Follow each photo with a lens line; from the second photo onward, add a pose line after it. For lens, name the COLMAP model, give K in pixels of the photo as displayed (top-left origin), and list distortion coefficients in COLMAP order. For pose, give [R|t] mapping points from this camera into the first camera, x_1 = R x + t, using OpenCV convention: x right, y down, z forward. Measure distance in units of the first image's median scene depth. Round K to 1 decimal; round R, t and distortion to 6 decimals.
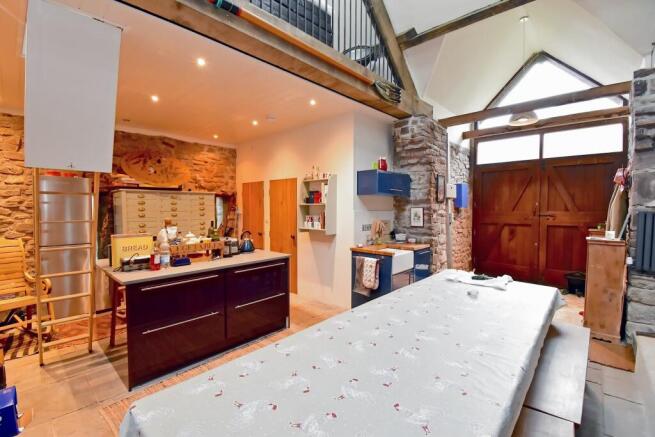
lens RADIAL K [[293.1, 0, 329.2], [0, 293.1, 220.1], [0, 0, 1]] dist [0.003348, -0.011599]
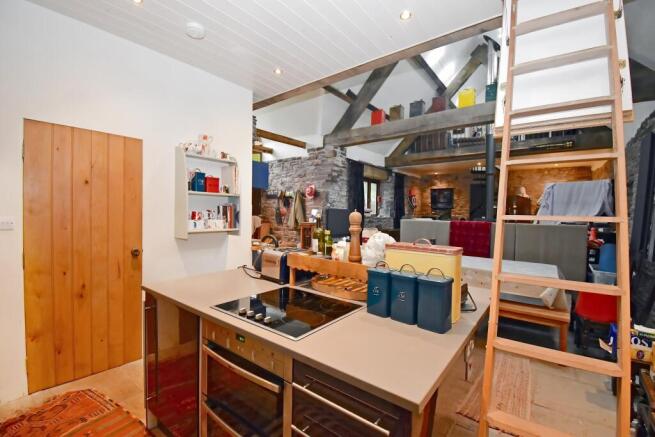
lens RADIAL K [[293.1, 0, 329.2], [0, 293.1, 220.1], [0, 0, 1]] dist [0.003348, -0.011599]
pose [[-0.090356, -0.030139, 0.995453, -0.716499], [0.024165, 0.999181, 0.032445, -0.010117], [-0.995616, 0.026987, -0.089554, 0.750207]]
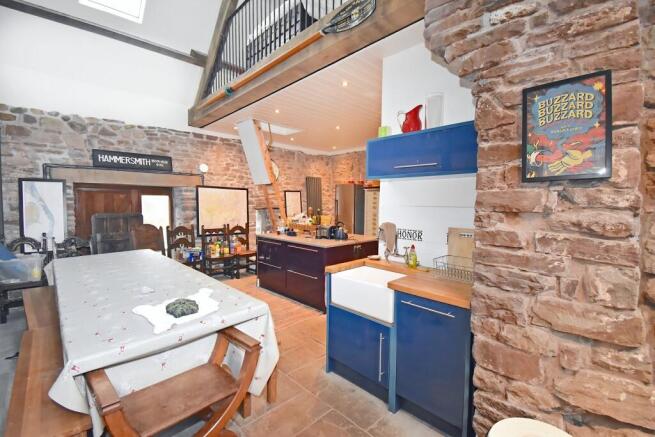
lens RADIAL K [[286.7, 0, 327.5], [0, 286.7, 218.5], [0, 0, 1]] dist [0.002342, -0.009309]
pose [[-0.063712, 0.053413, -0.996538, 0.649039], [-0.050973, 0.997089, 0.056701, -0.027166], [0.996666, 0.054409, -0.060804, 0.812079]]
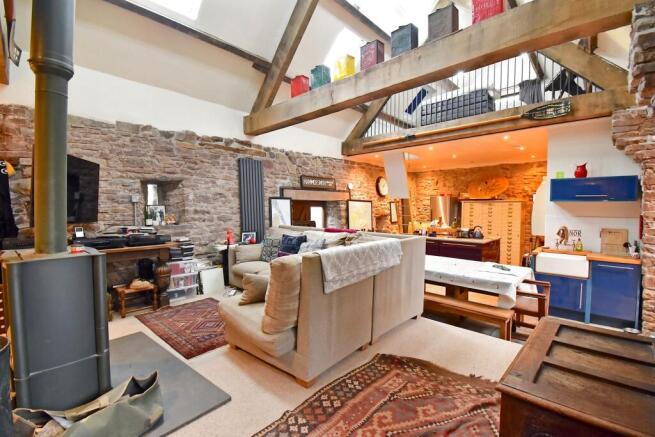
lens RADIAL K [[293.1, 0, 329.2], [0, 293.1, 220.1], [0, 0, 1]] dist [0.003348, -0.011599]
pose [[-0.015625, 0.041506, -0.999016, 1.072559], [-0.046236, 0.998039, 0.042188, -0.020585], [0.998808, 0.046849, -0.013676, 0.156503]]
